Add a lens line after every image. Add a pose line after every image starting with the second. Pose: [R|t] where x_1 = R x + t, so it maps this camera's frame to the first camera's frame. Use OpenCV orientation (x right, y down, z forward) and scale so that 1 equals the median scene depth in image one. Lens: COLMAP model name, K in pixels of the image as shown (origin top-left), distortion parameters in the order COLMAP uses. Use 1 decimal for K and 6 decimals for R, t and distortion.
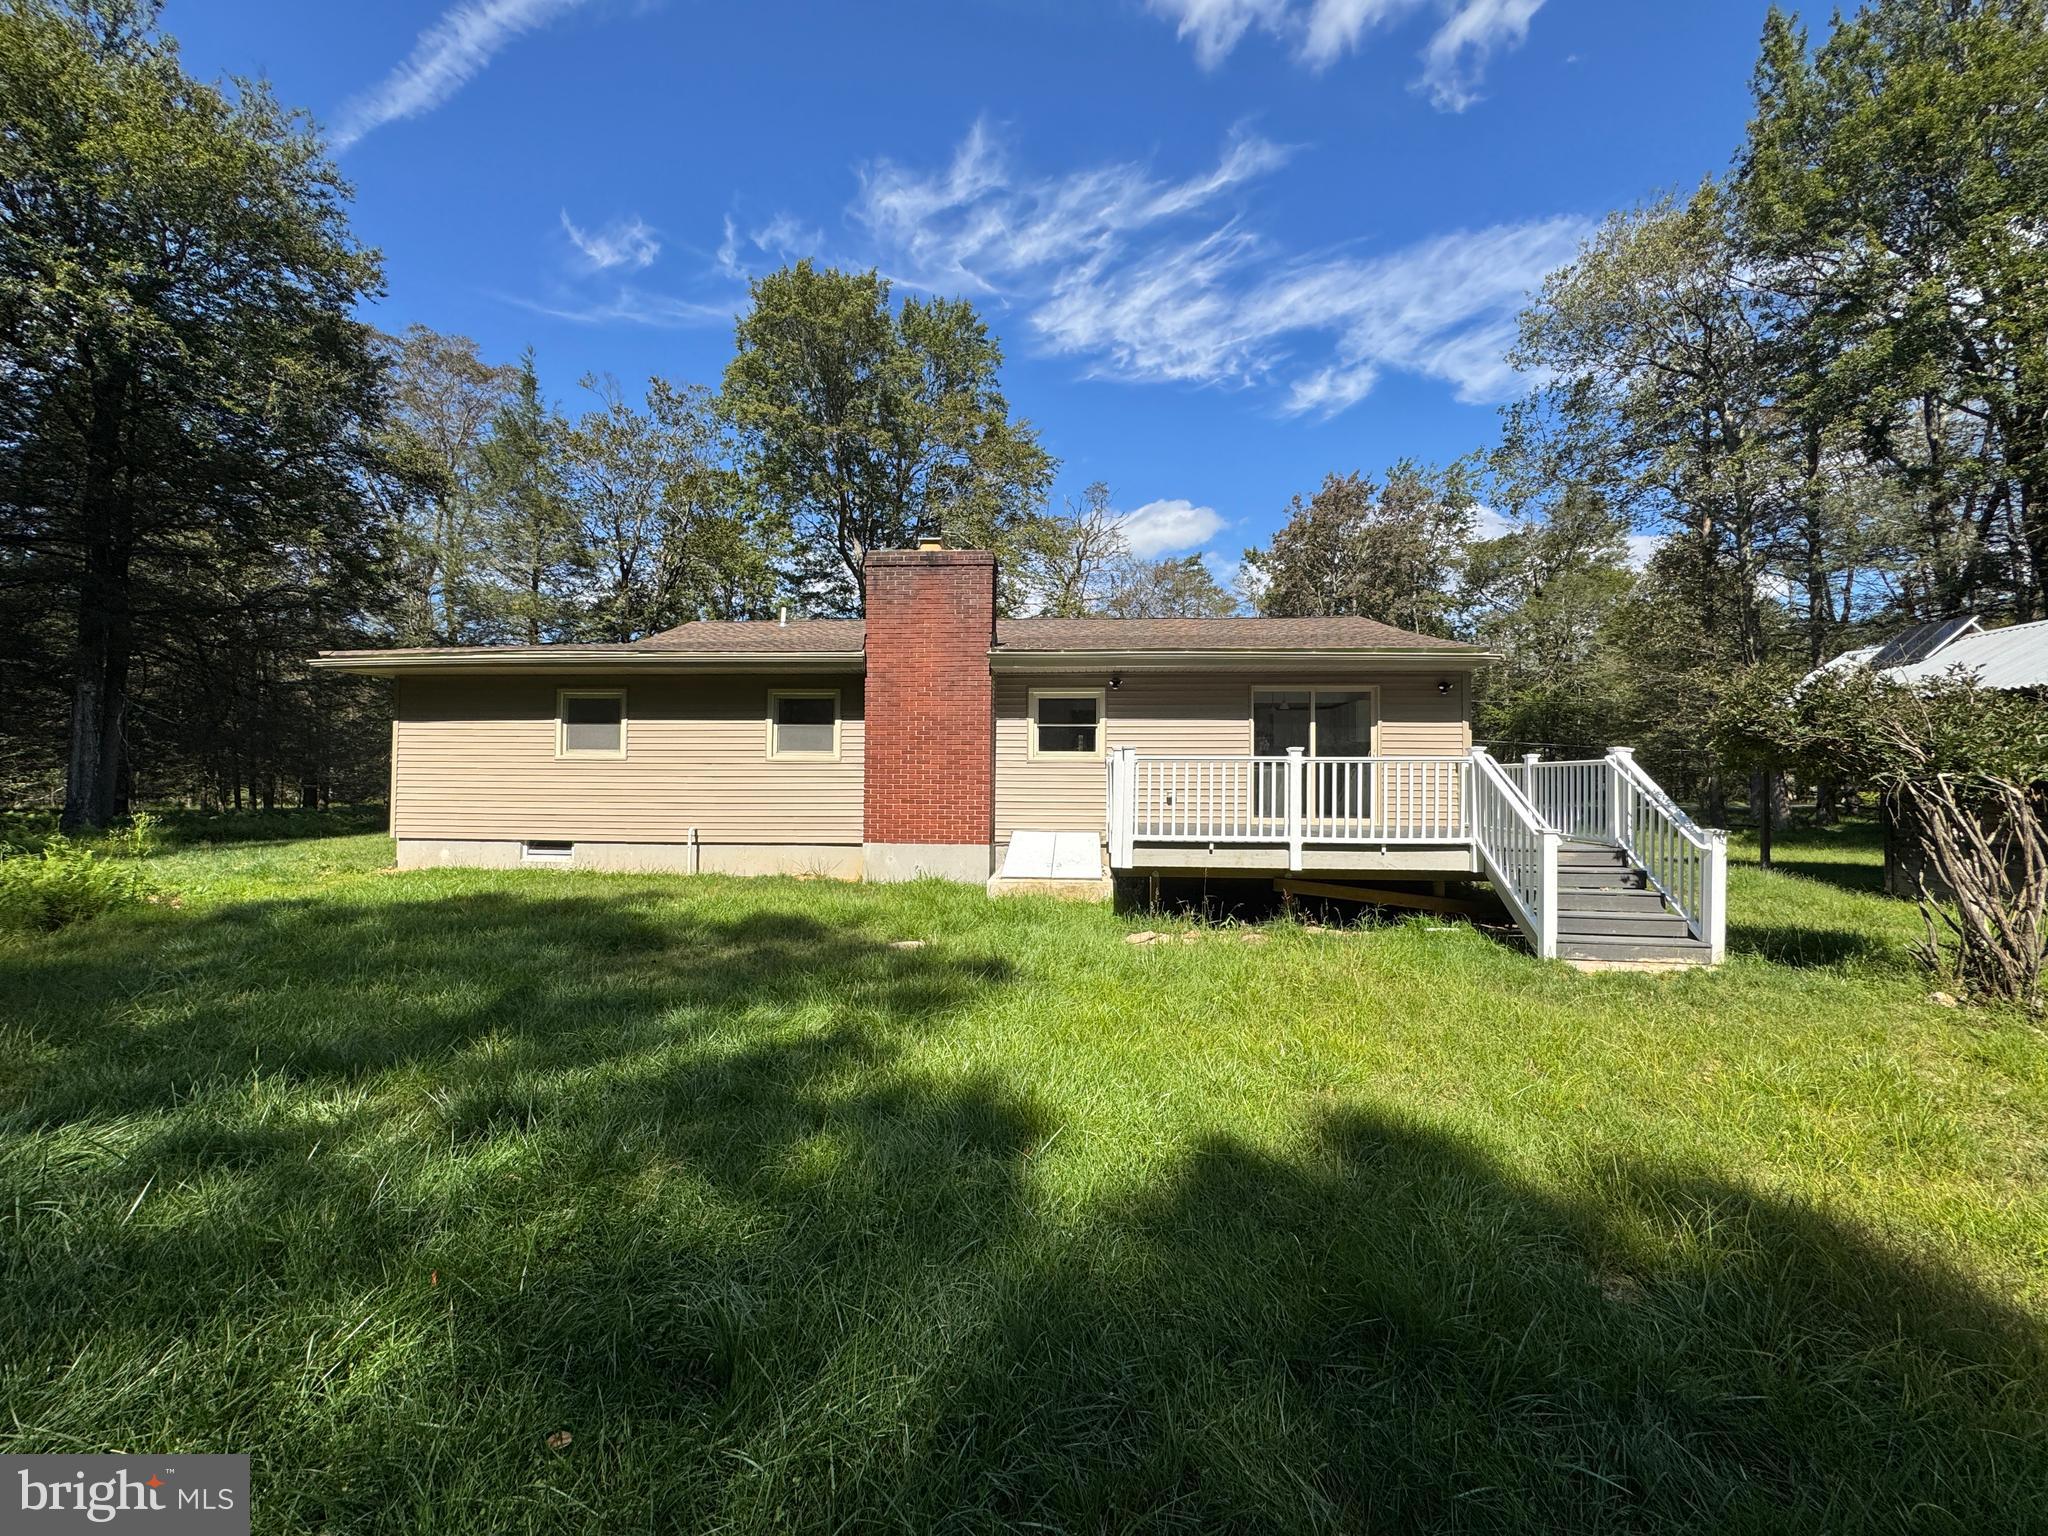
lens RADIAL K [[833.7, 0, 1032.0], [0, 833.7, 781.7], [0, 0, 1]] dist [0.001659, -0.000864]
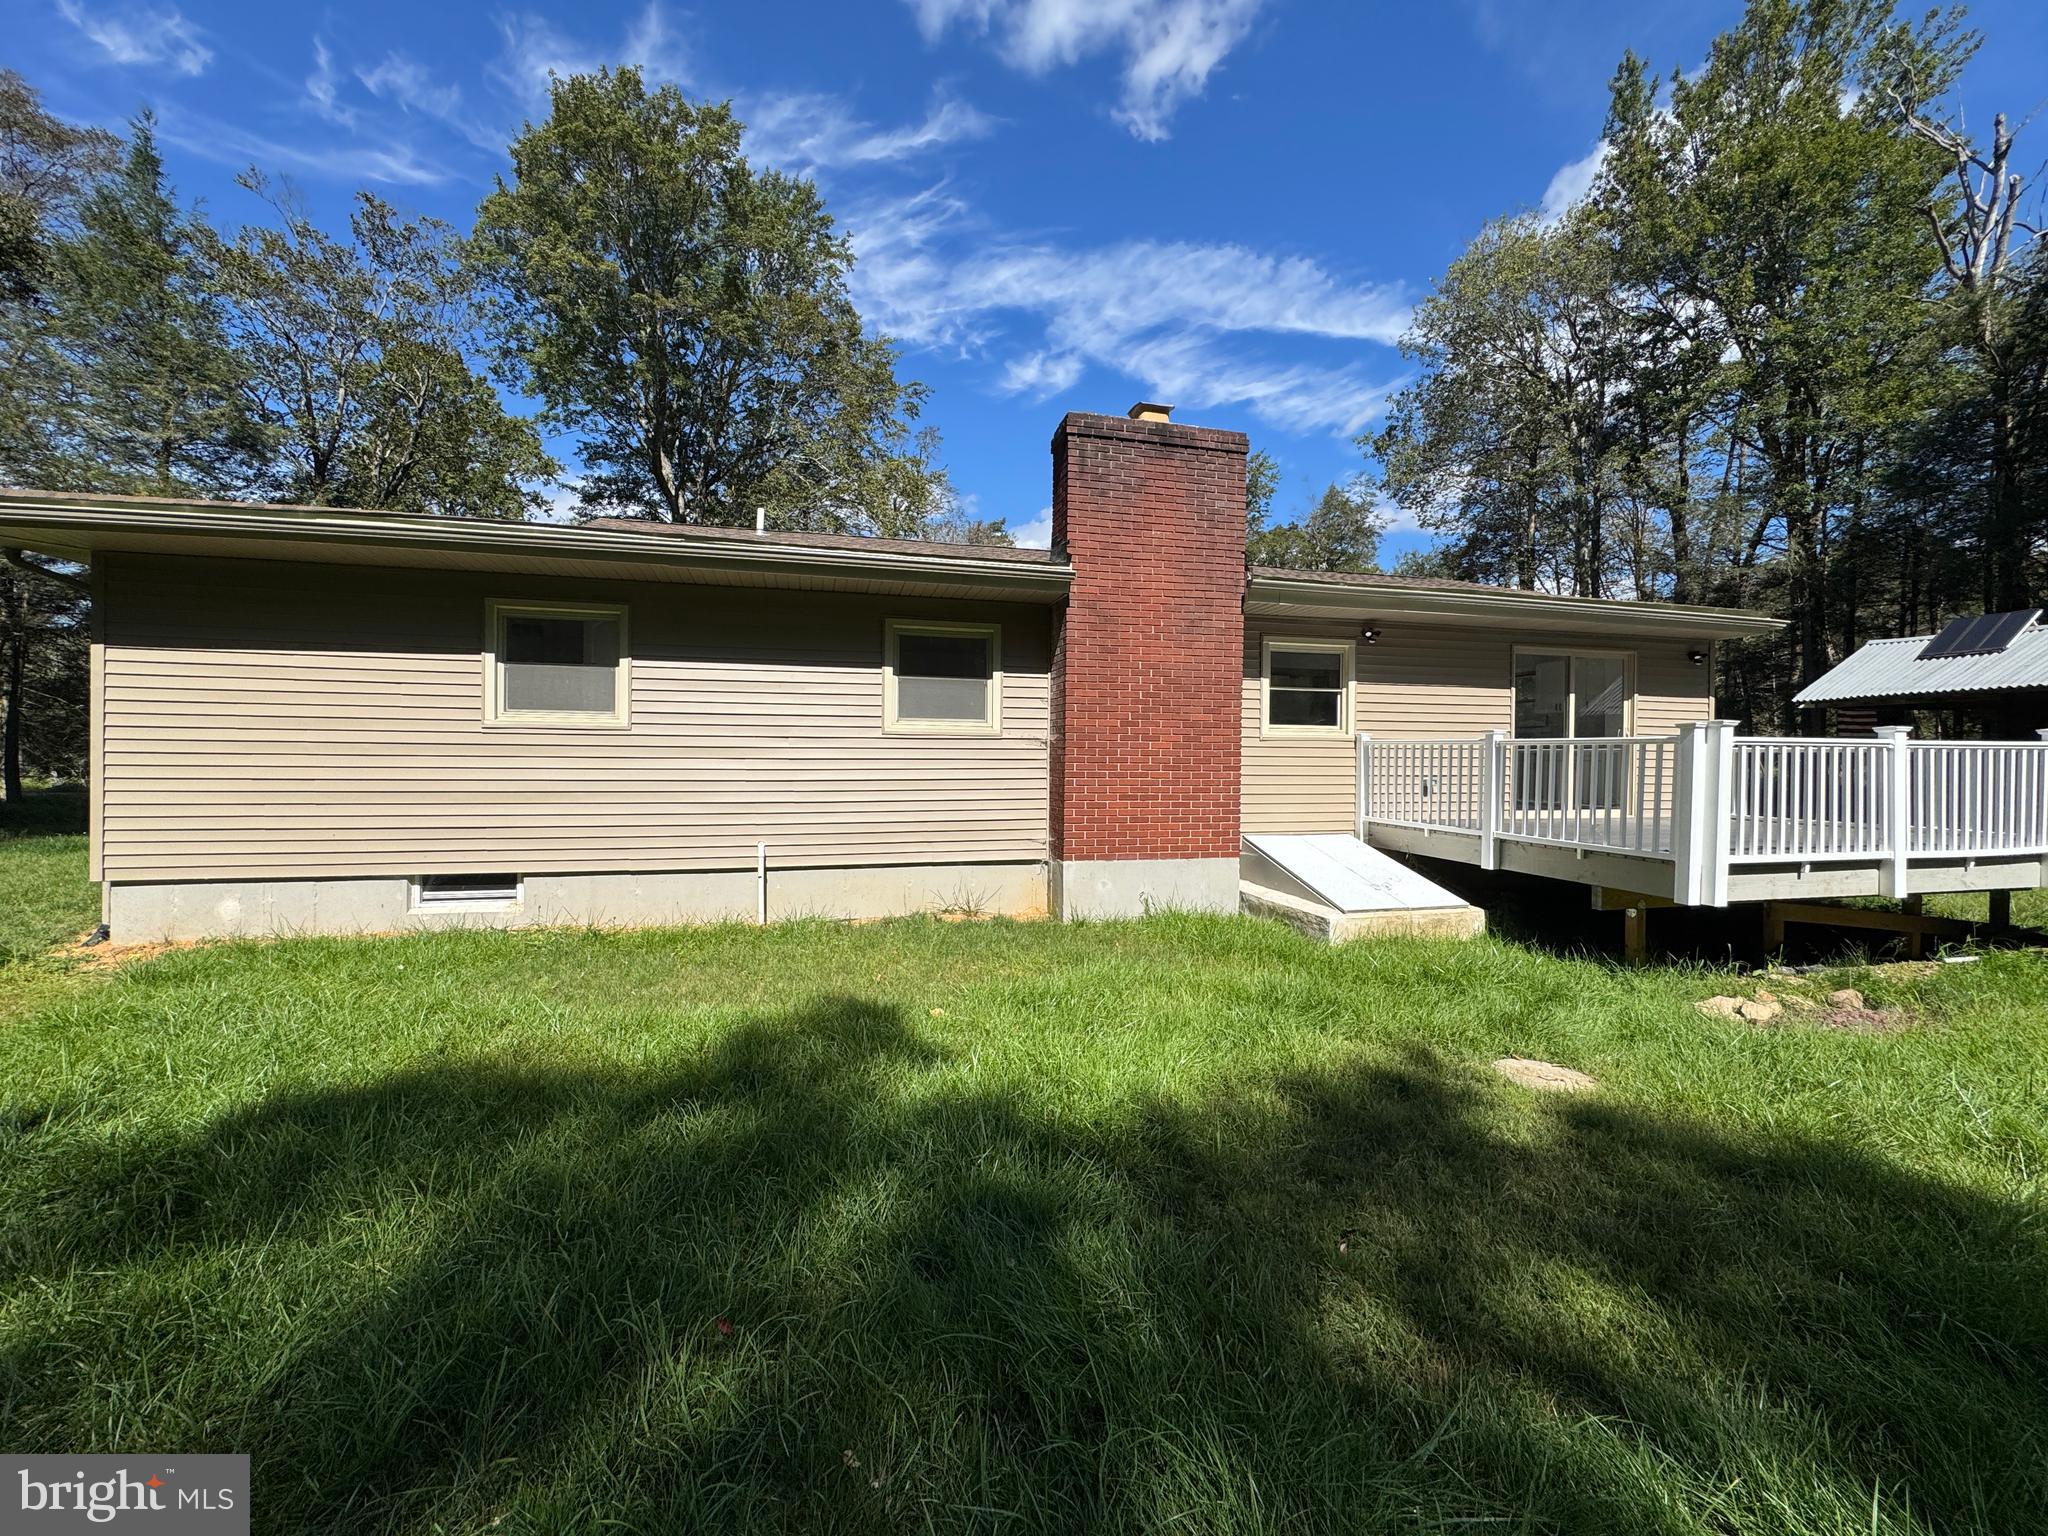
lens RADIAL K [[833.7, 0, 1037.3], [0, 833.7, 774.0], [0, 0, 1]] dist [0.001659, -0.000864]
pose [[0.948902, -0.005043, 0.315531, -0.406702], [-0.002812, 0.999697, 0.024434, -0.010316], [-0.315559, -0.024073, 0.948601, 0.370033]]
